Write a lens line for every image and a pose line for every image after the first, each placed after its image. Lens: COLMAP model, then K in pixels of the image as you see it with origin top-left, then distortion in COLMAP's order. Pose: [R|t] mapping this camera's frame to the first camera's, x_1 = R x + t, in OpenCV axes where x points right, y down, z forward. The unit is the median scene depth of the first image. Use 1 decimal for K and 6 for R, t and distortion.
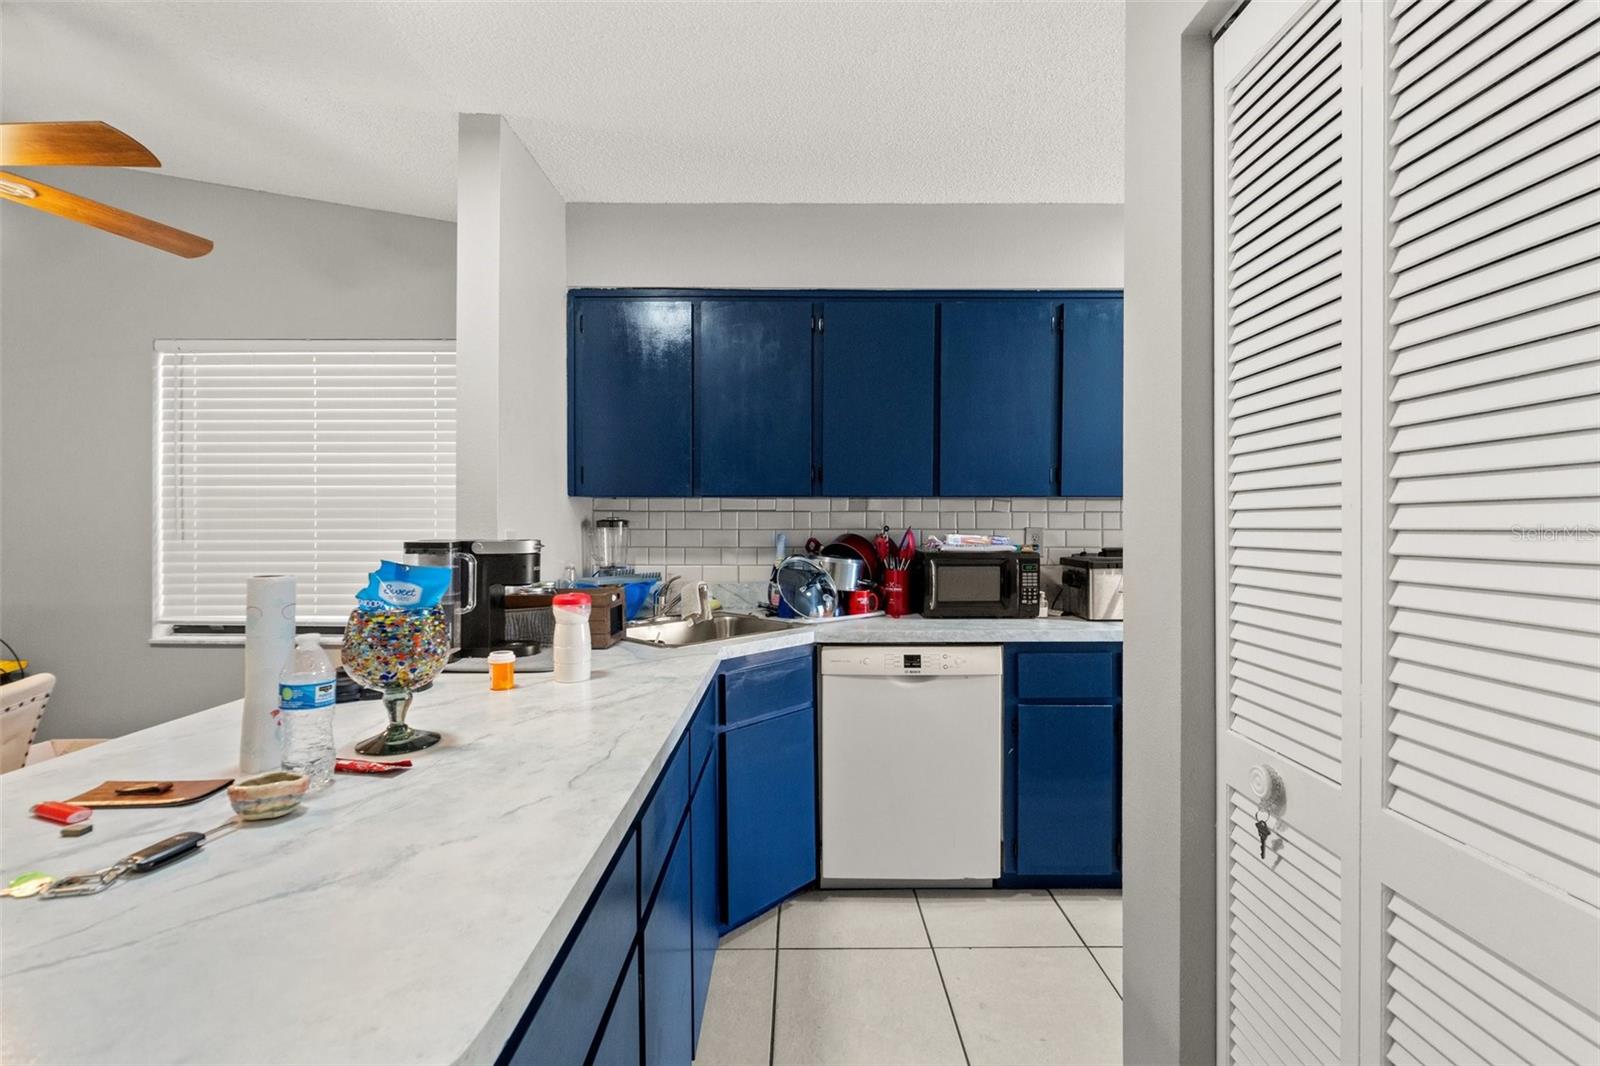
lens RADIAL K [[695.6, 0, 802.8], [0, 695.6, 522.8], [0, 0, 1]] dist [-0.011476, 0.000461]
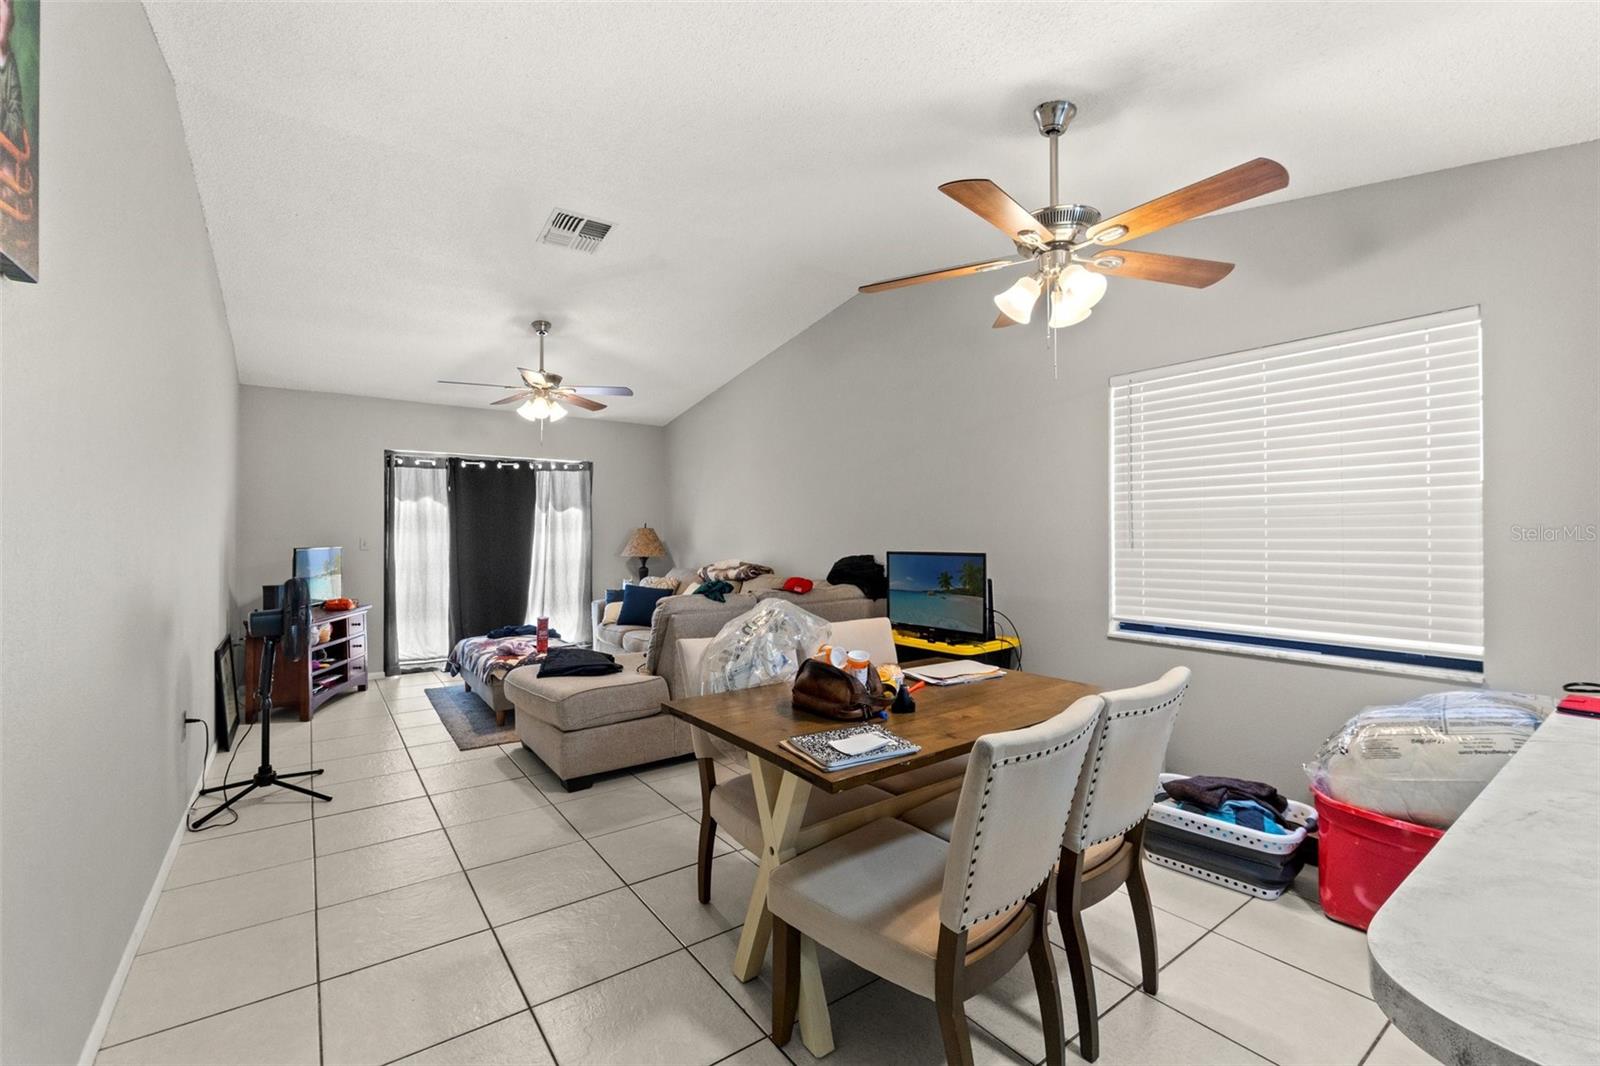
lens RADIAL K [[684.6, 0, 805.8], [0, 684.6, 535.9], [0, 0, 1]] dist [-0.000115, -0.000080]
pose [[0.595679, -0.003187, -0.803217, -0.353397], [0.008805, 0.999958, 0.002562, -0.003836], [0.803175, -0.008599, 0.595682, -0.120970]]
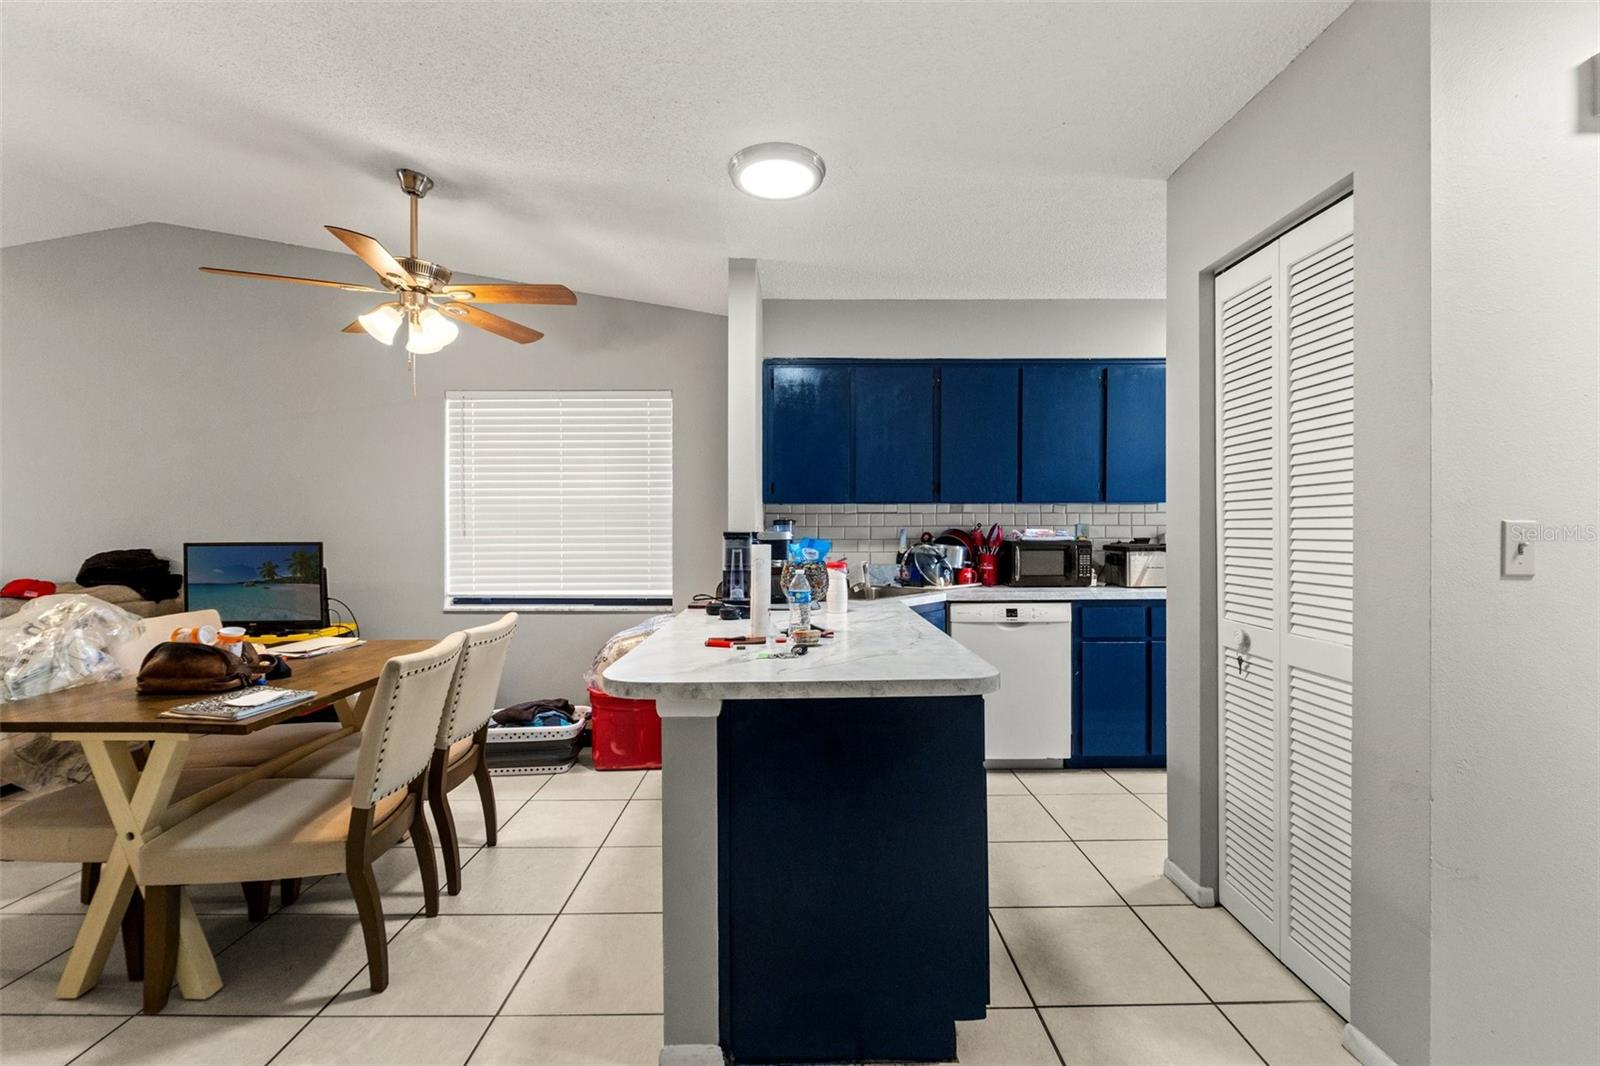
lens RADIAL K [[687.3, 0, 799.4], [0, 687.3, 525.8], [0, 0, 1]] dist [-0.015628, -0.000800]
pose [[0.999989, -0.004376, -0.001686, -0.258163], [0.004376, 0.999990, -0.000270, 0.009036], [0.001687, 0.000262, 0.999999, -0.415078]]
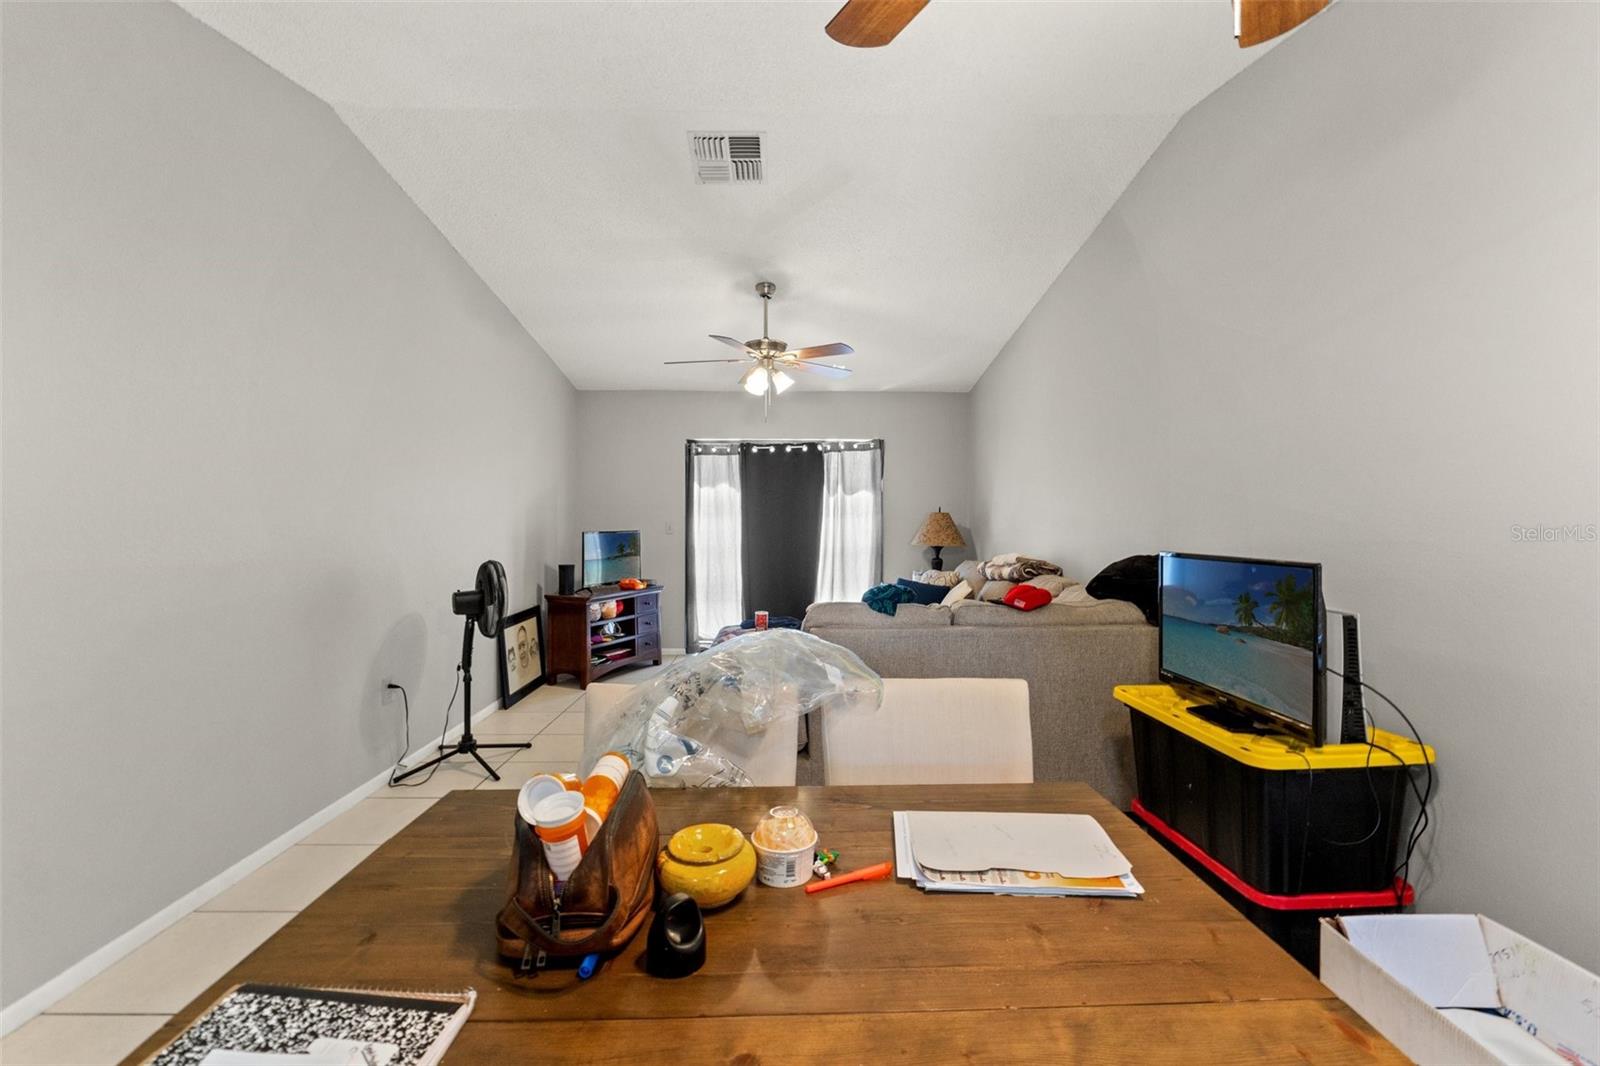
lens RADIAL K [[687.3, 0, 799.4], [0, 687.3, 525.8], [0, 0, 1]] dist [-0.015628, -0.000800]
pose [[0.025573, 0.005767, -0.999656, -0.591207], [0.004398, 0.999973, 0.005882, -0.005055], [0.999663, -0.004547, 0.025547, 0.457207]]
